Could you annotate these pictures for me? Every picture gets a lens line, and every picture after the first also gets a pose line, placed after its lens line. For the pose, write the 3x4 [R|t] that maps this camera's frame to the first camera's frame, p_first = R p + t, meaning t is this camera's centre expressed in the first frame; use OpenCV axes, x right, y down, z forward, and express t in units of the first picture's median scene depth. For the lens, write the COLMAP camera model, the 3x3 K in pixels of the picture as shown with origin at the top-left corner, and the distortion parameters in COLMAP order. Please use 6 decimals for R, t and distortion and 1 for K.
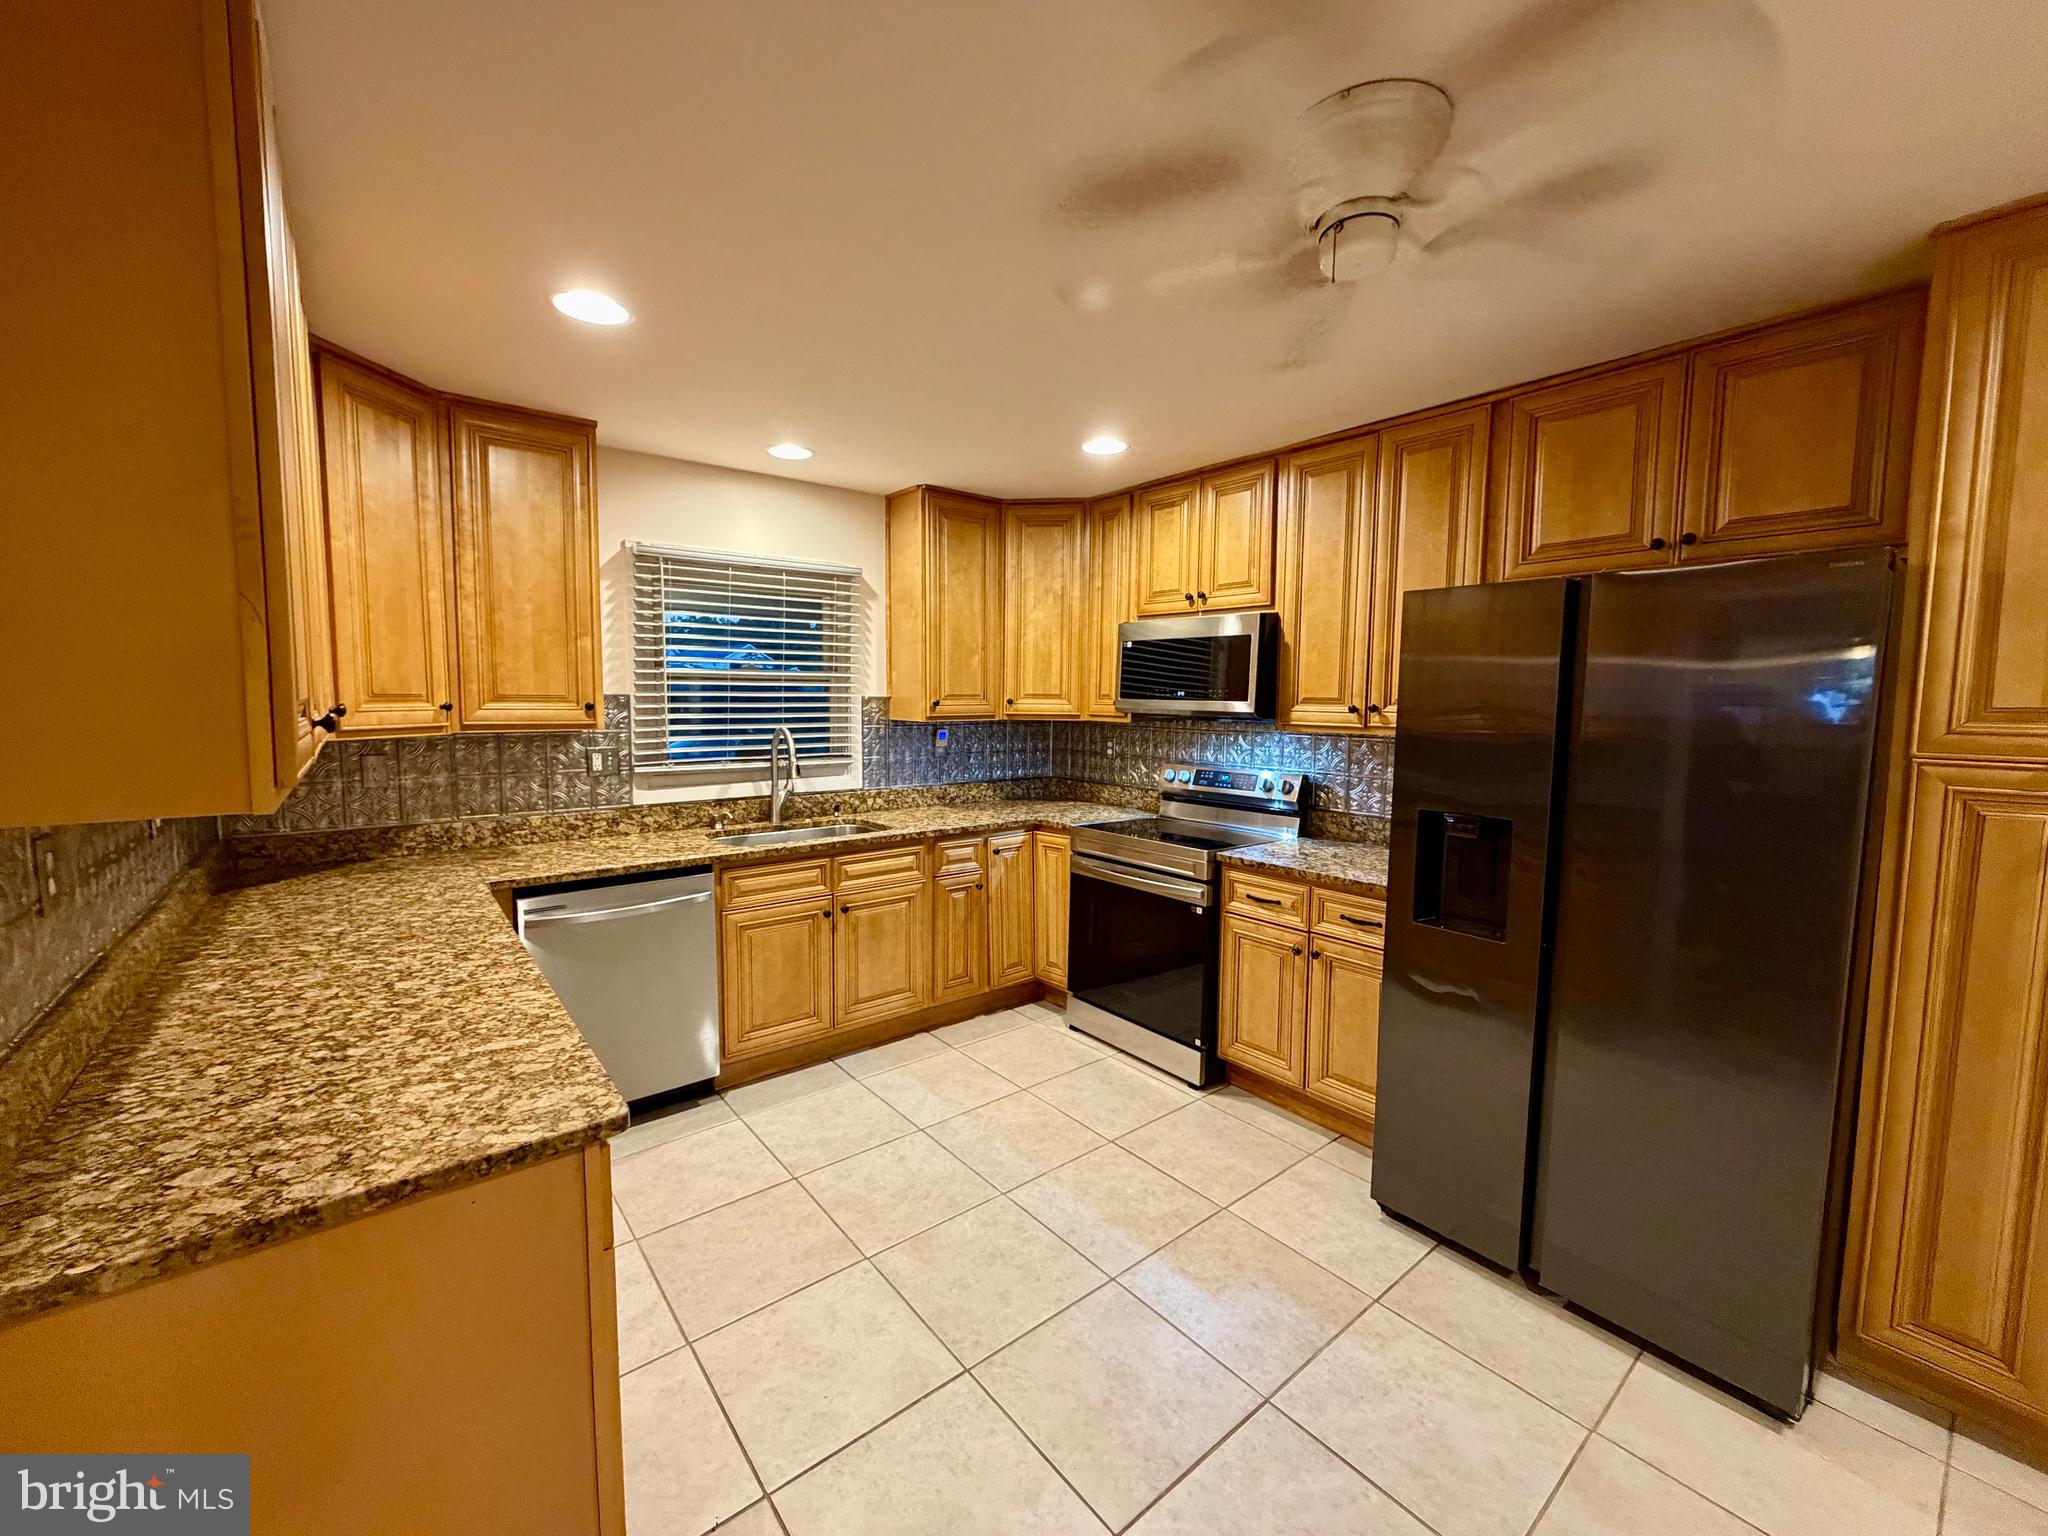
lens RADIAL K [[817.1, 0, 1020.8], [0, 817.1, 764.2], [0, 0, 1]] dist [-0.000818, 0.000316]
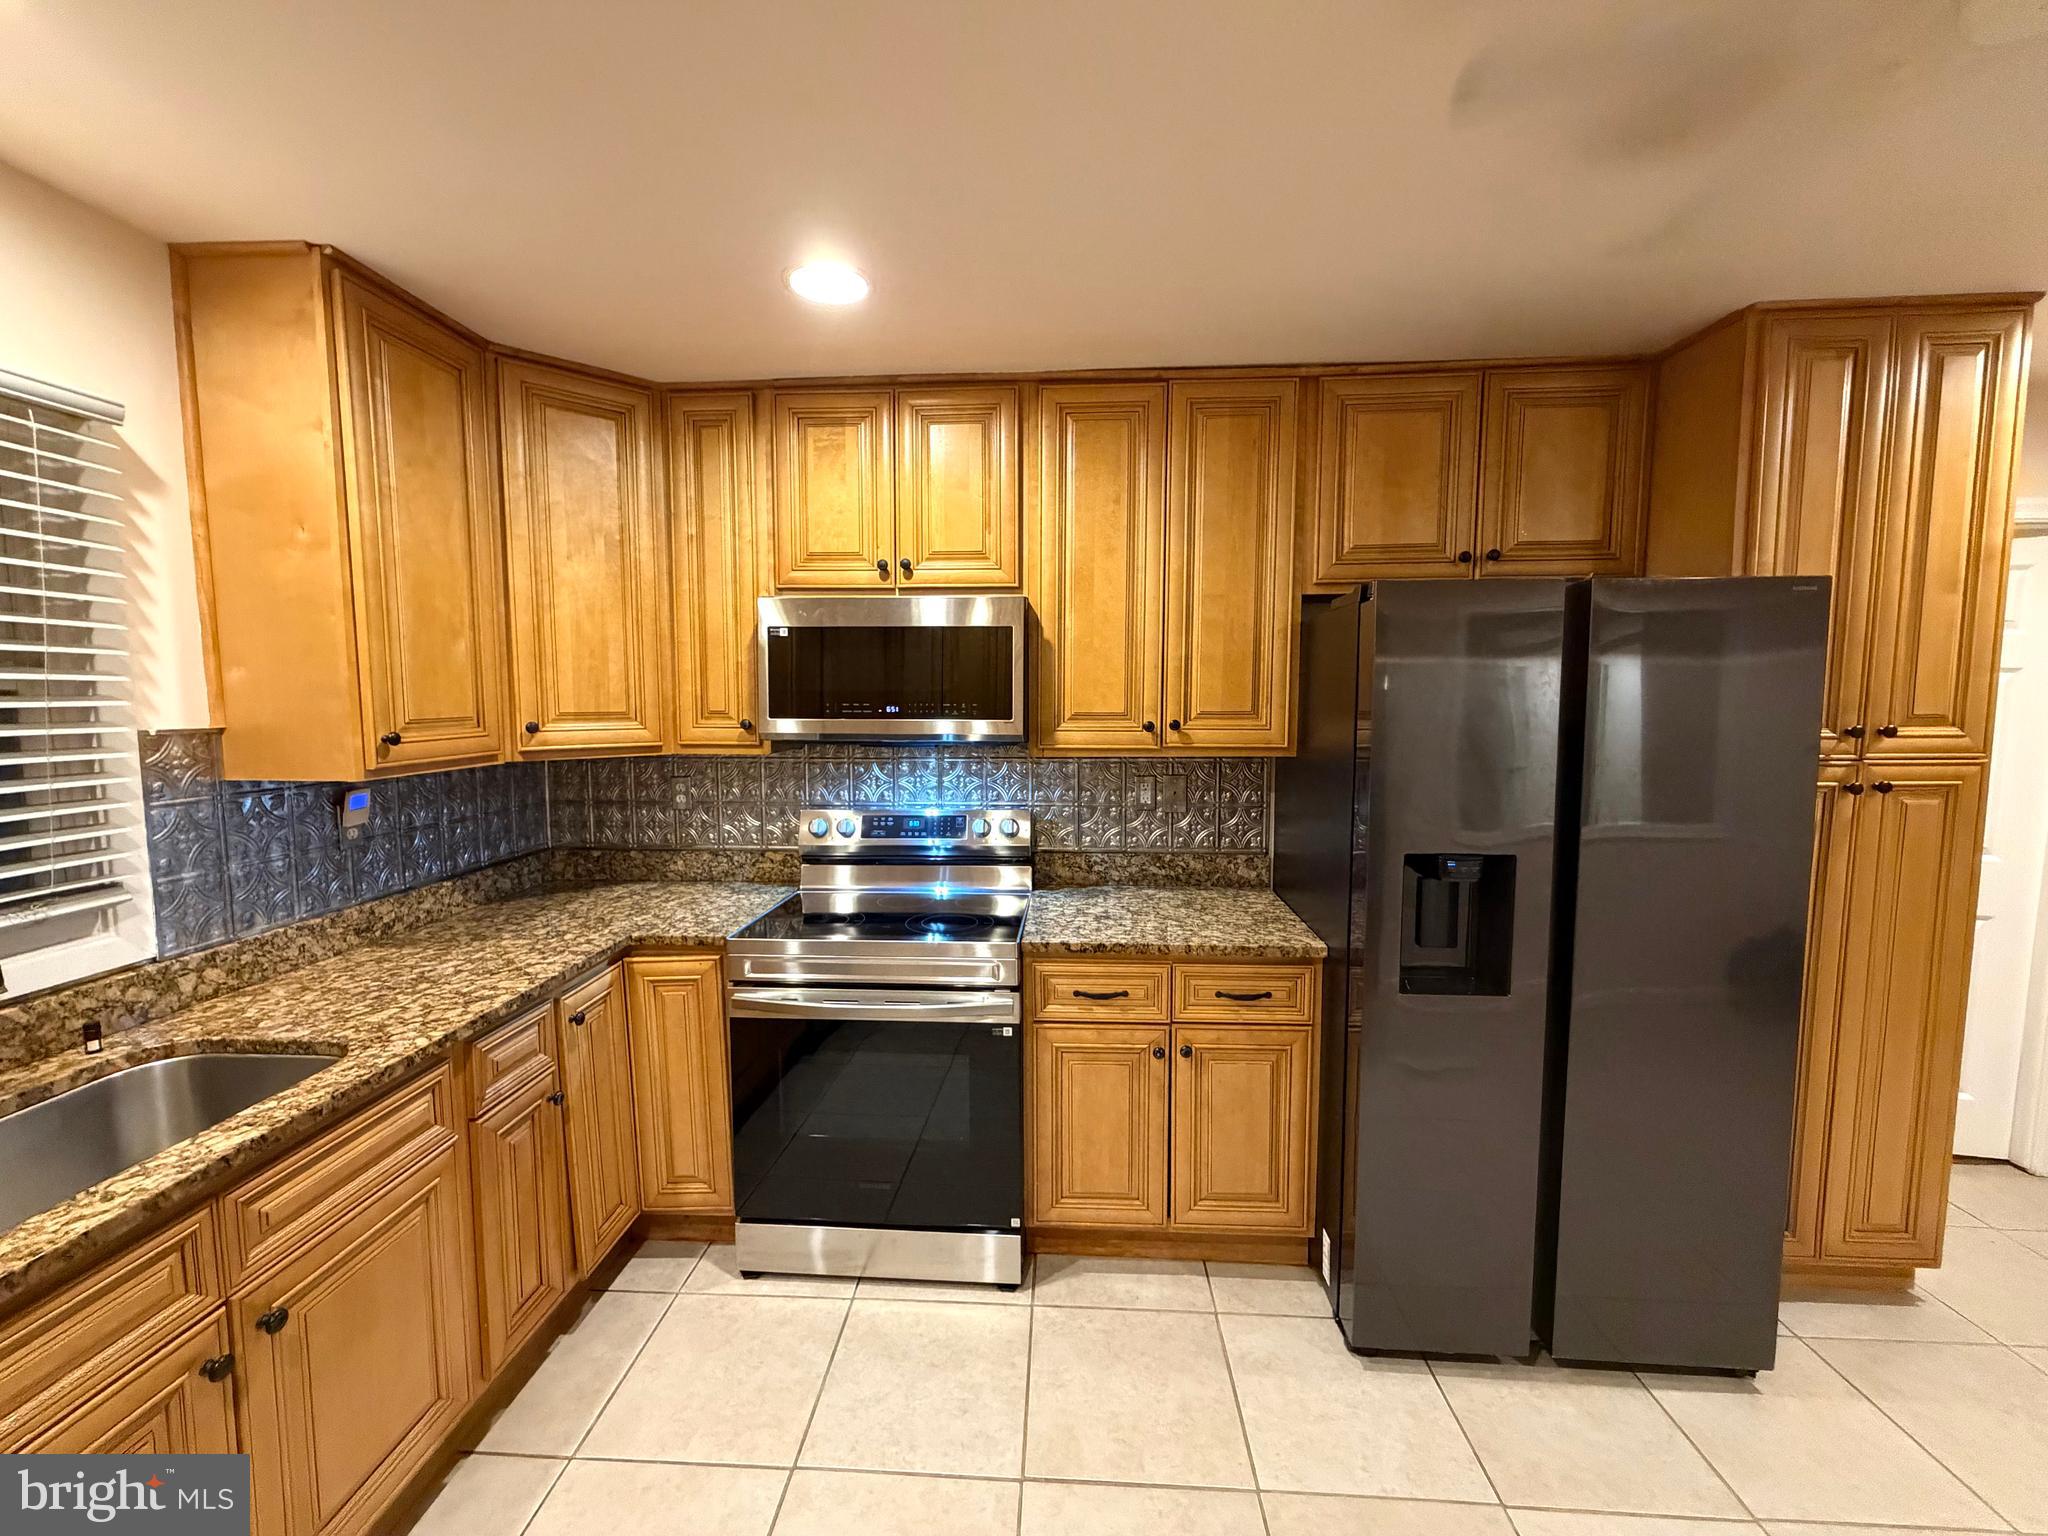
lens RADIAL K [[817.1, 0, 1020.5], [0, 817.1, 764.1], [0, 0, 1]] dist [-0.000818, 0.000316]
pose [[0.673508, -0.072505, 0.735615, -0.229006], [0.071468, 0.996903, 0.032824, -0.056332], [-0.735717, 0.030466, 0.676604, 0.473728]]
